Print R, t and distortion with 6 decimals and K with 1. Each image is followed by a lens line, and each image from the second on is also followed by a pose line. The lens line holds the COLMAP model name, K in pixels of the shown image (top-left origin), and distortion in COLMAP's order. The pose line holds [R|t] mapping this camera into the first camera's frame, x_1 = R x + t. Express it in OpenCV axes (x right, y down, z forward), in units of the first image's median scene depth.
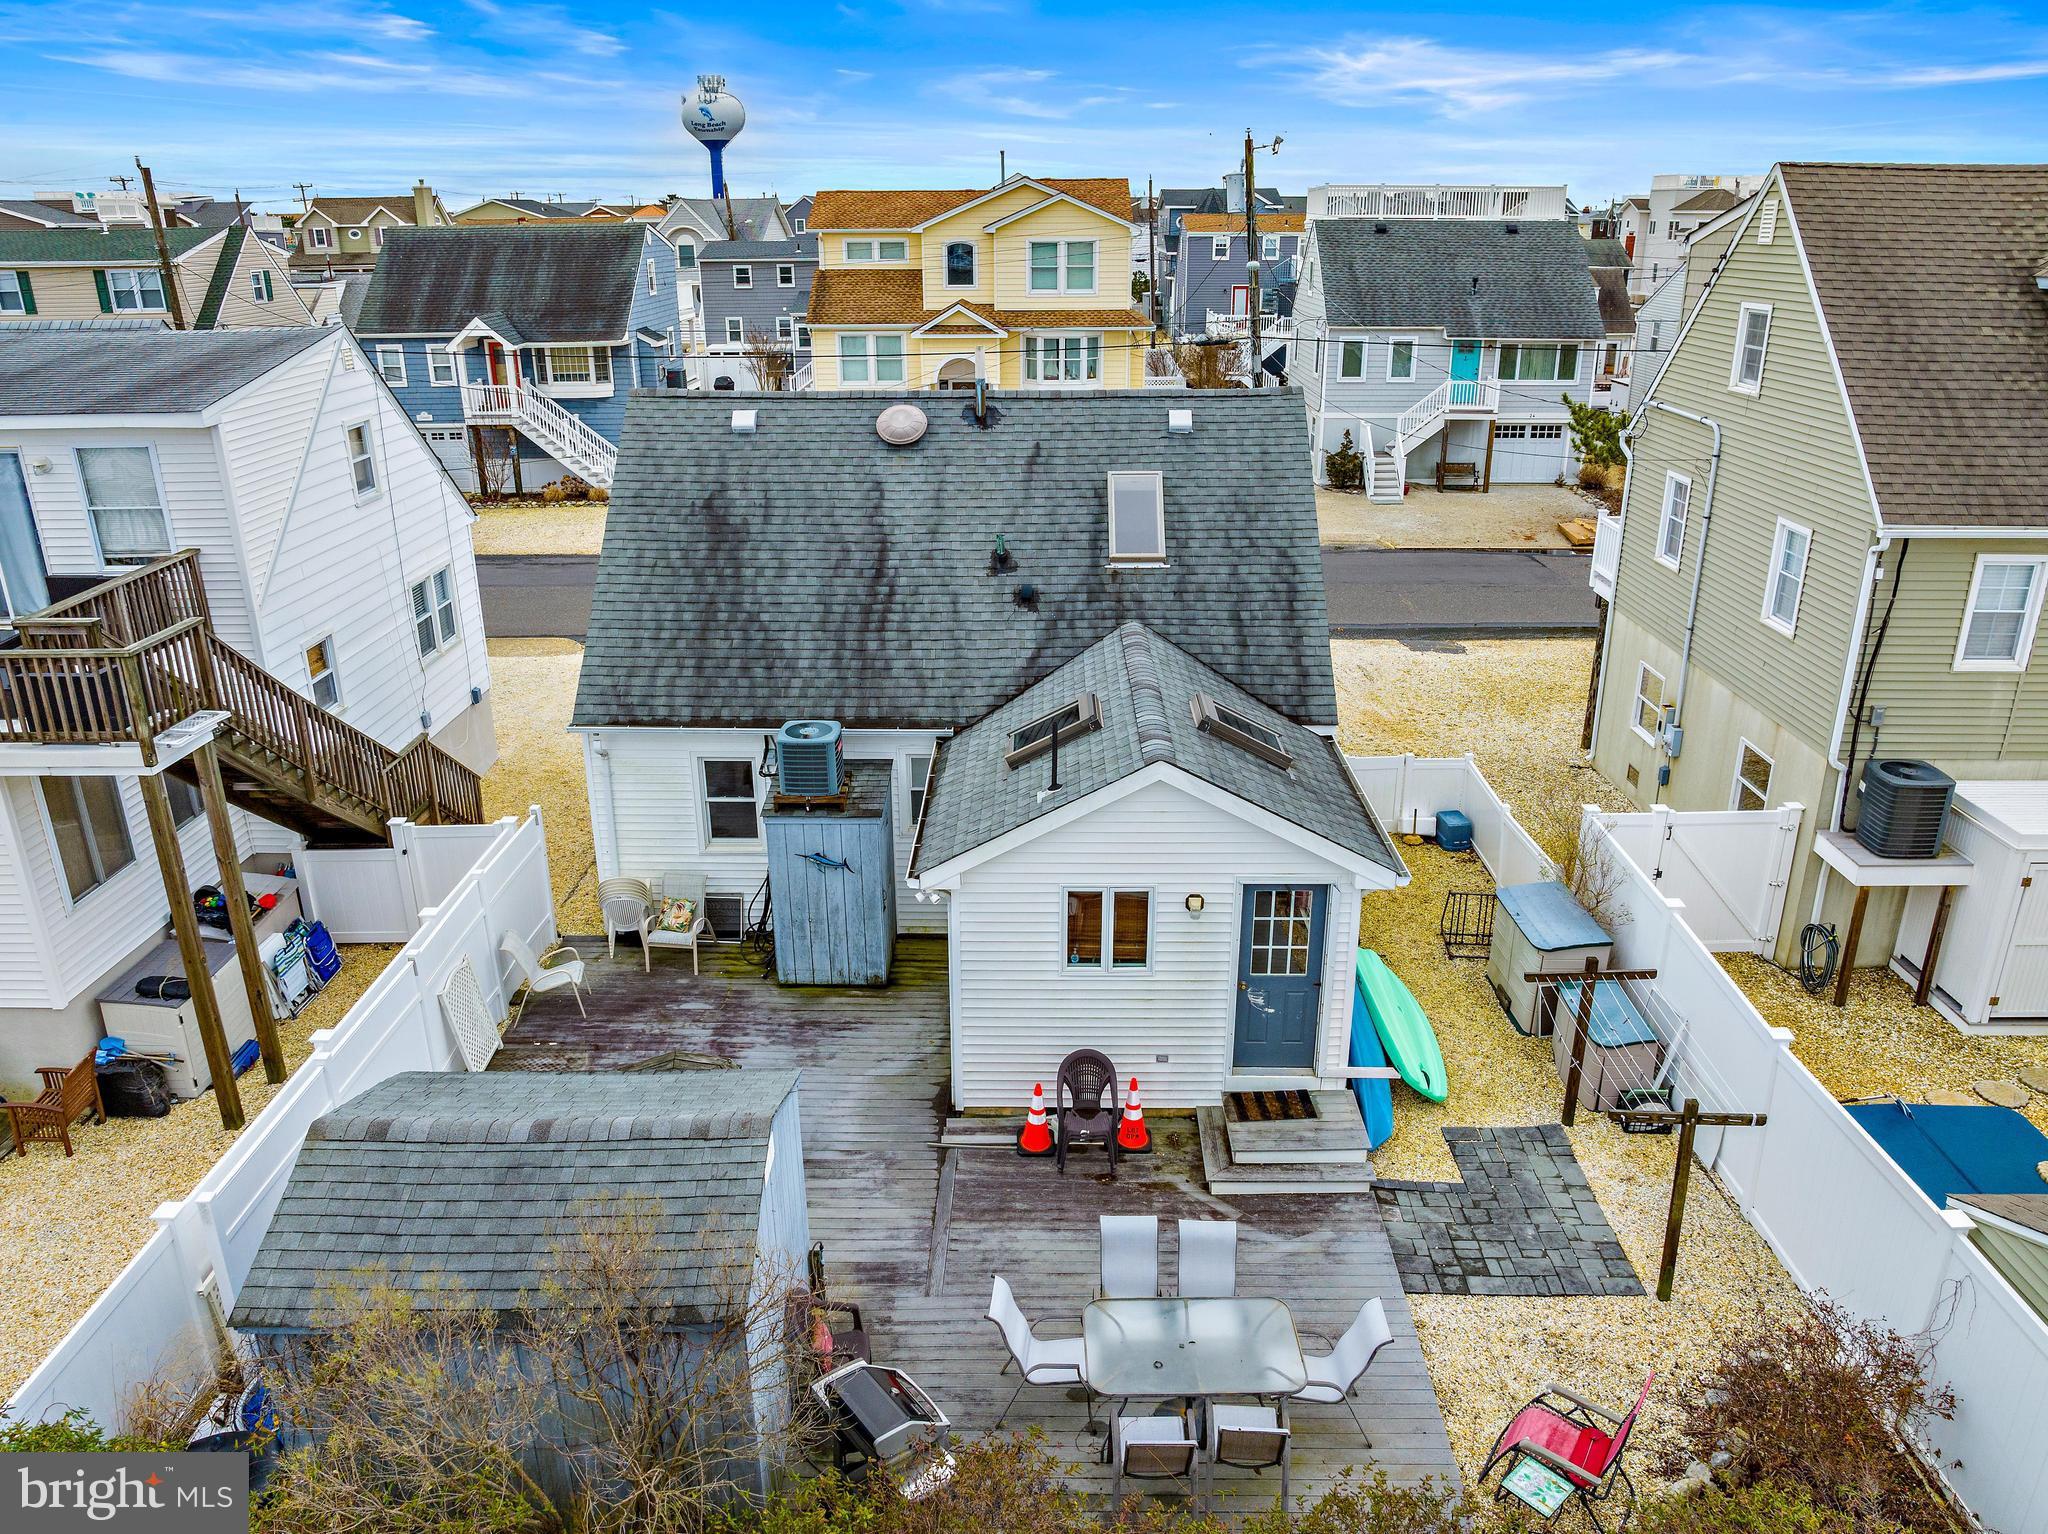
lens RADIAL K [[1450.7, 0, 1024.0], [0, 1450.7, 767.0], [0, 0, 1]] dist [-0.033941, -0.007859]
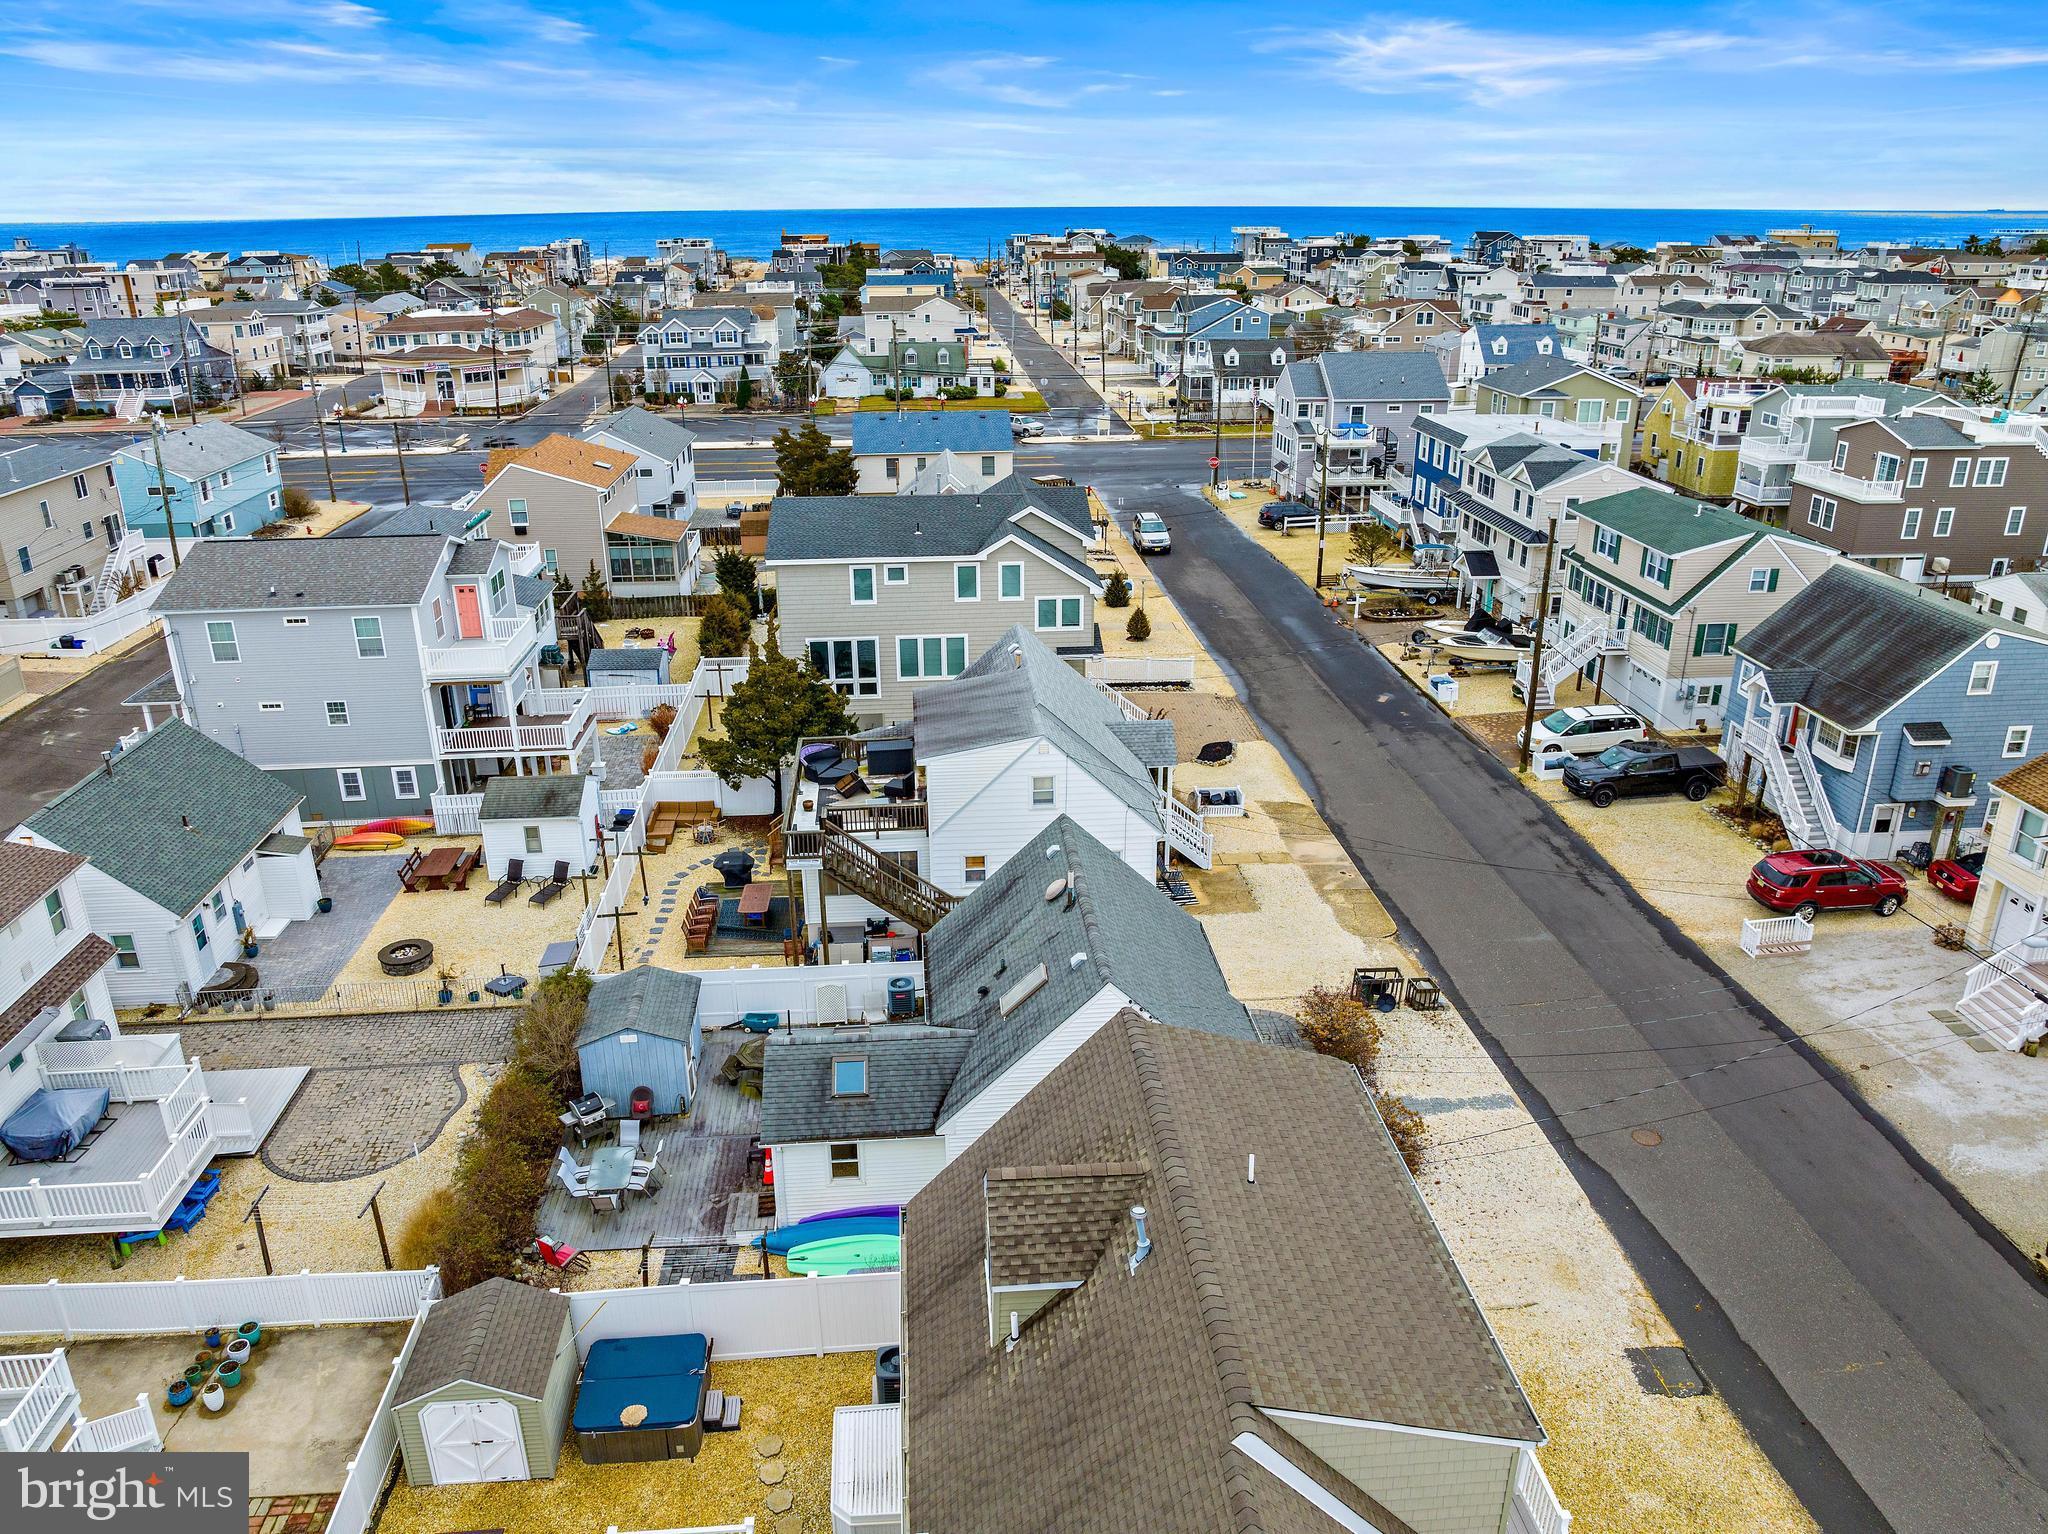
lens RADIAL K [[1444.2, 0, 1024.0], [0, 1444.2, 767.0], [0, 0, 1]] dist [-0.036472, -0.003247]
pose [[0.097644, 0.367621, -0.924835, 1.703652], [-0.350995, 0.882285, 0.313649, -1.022400], [0.931272, 0.293987, 0.215183, 0.557010]]
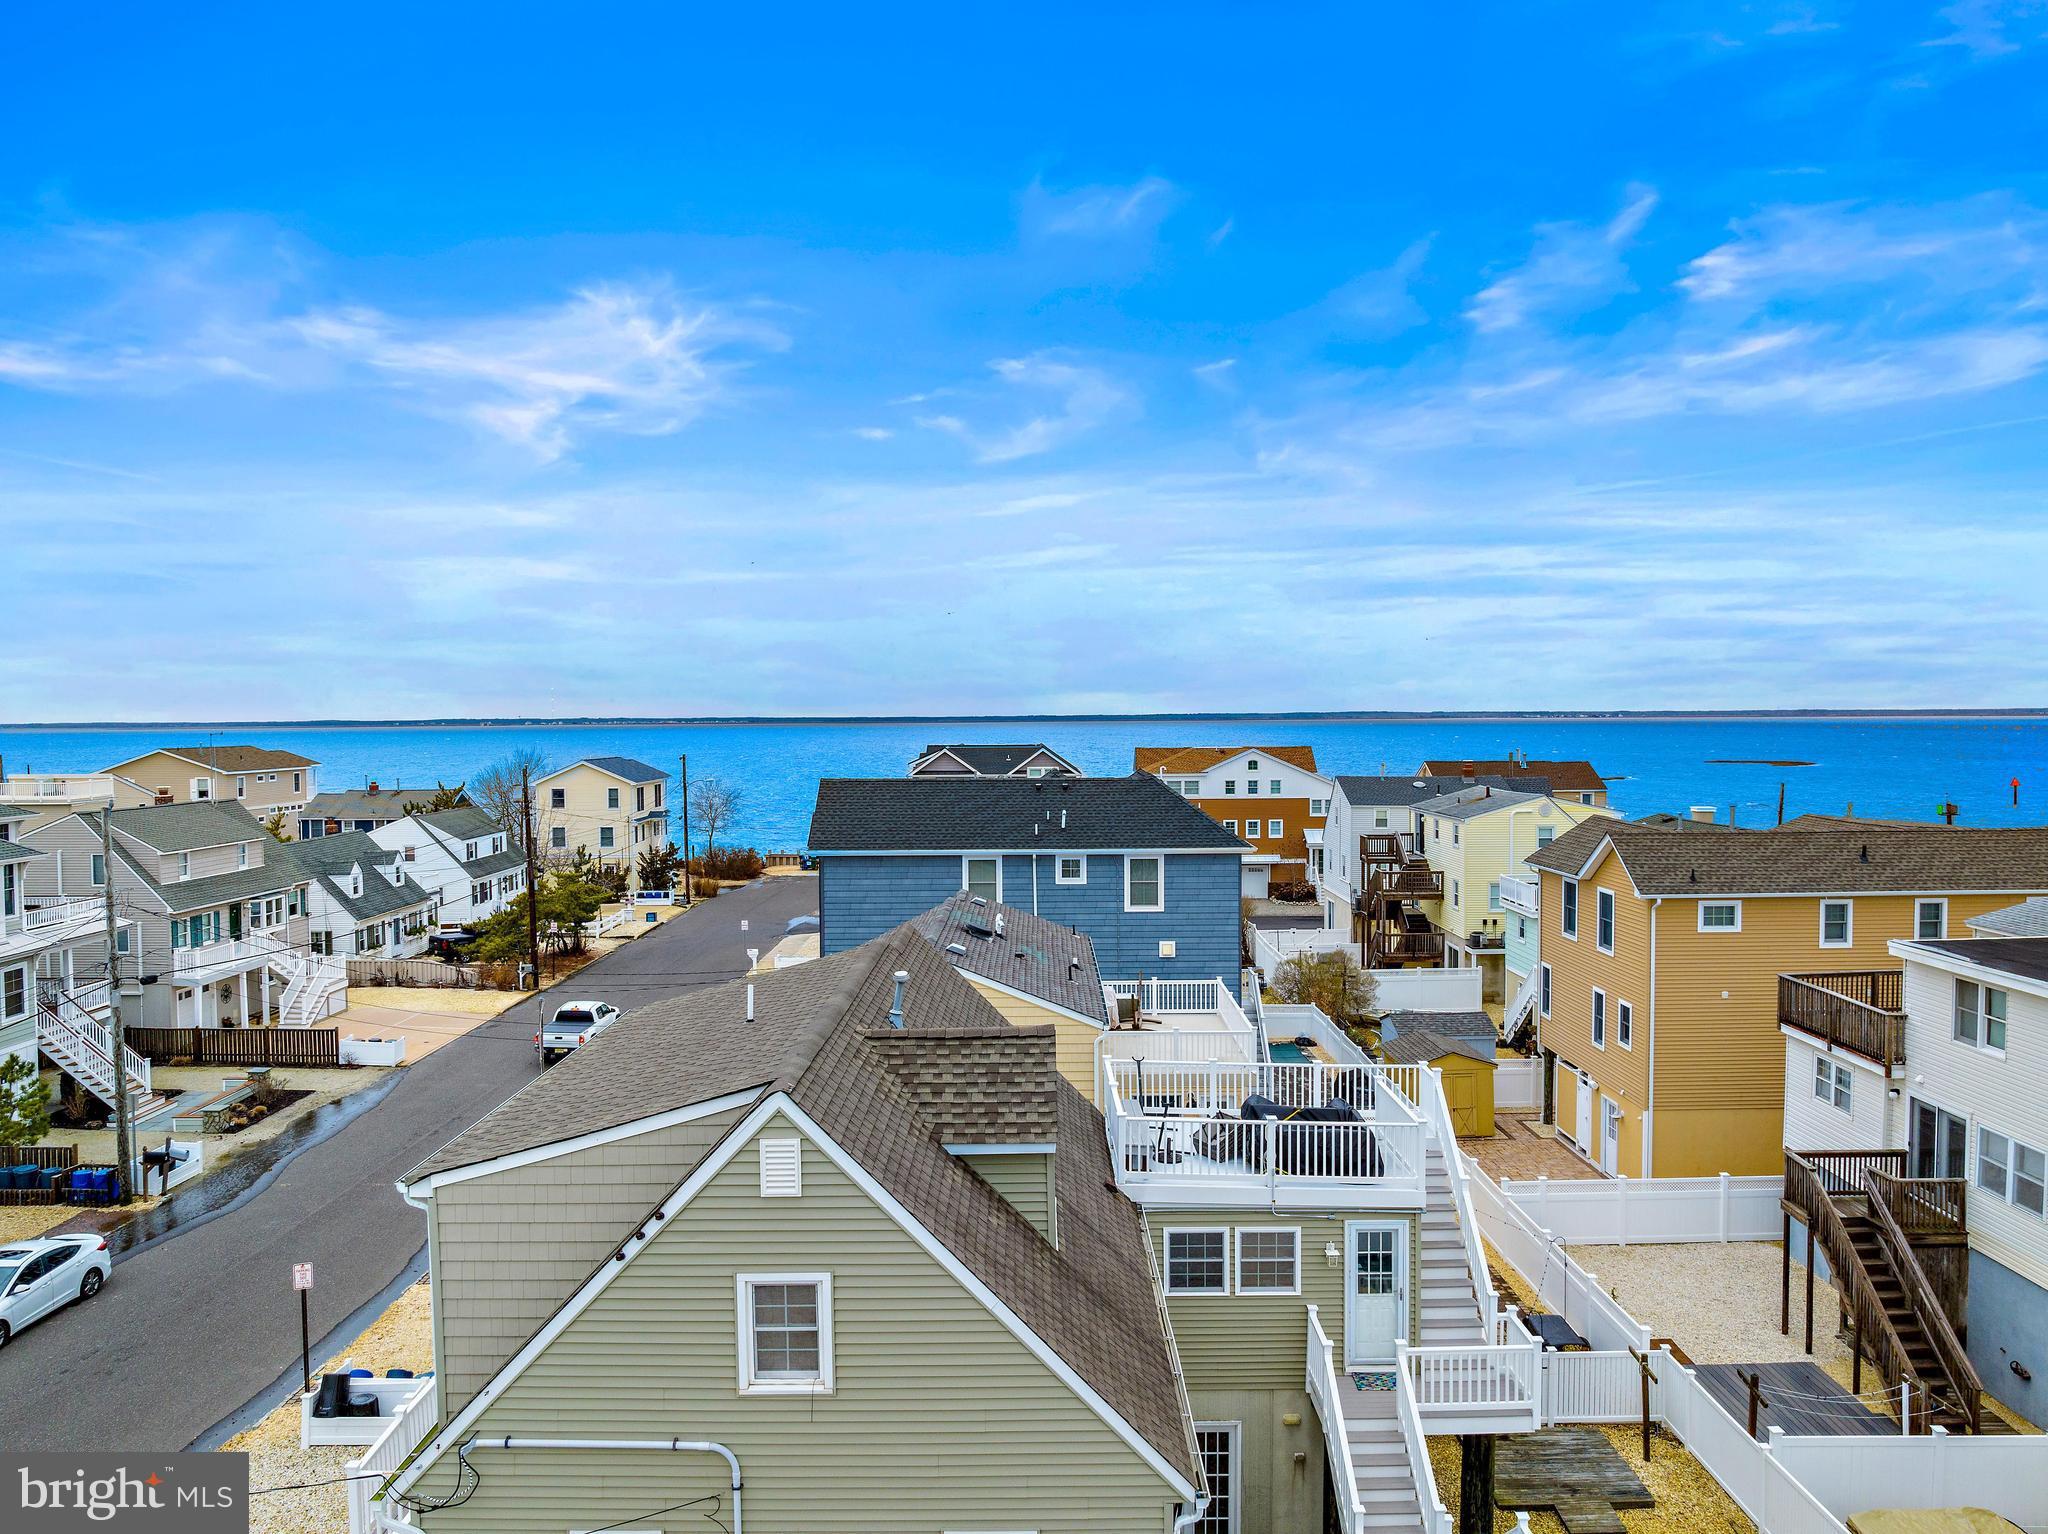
lens RADIAL K [[1444.2, 0, 1024.0], [0, 1444.2, 767.0], [0, 0, 1]] dist [-0.036472, -0.003247]
pose [[-0.011266, -0.027602, 0.999556, -0.205767], [0.363928, 0.930950, 0.029809, -0.559655], [-0.931359, 0.364102, -0.000443, 0.830821]]
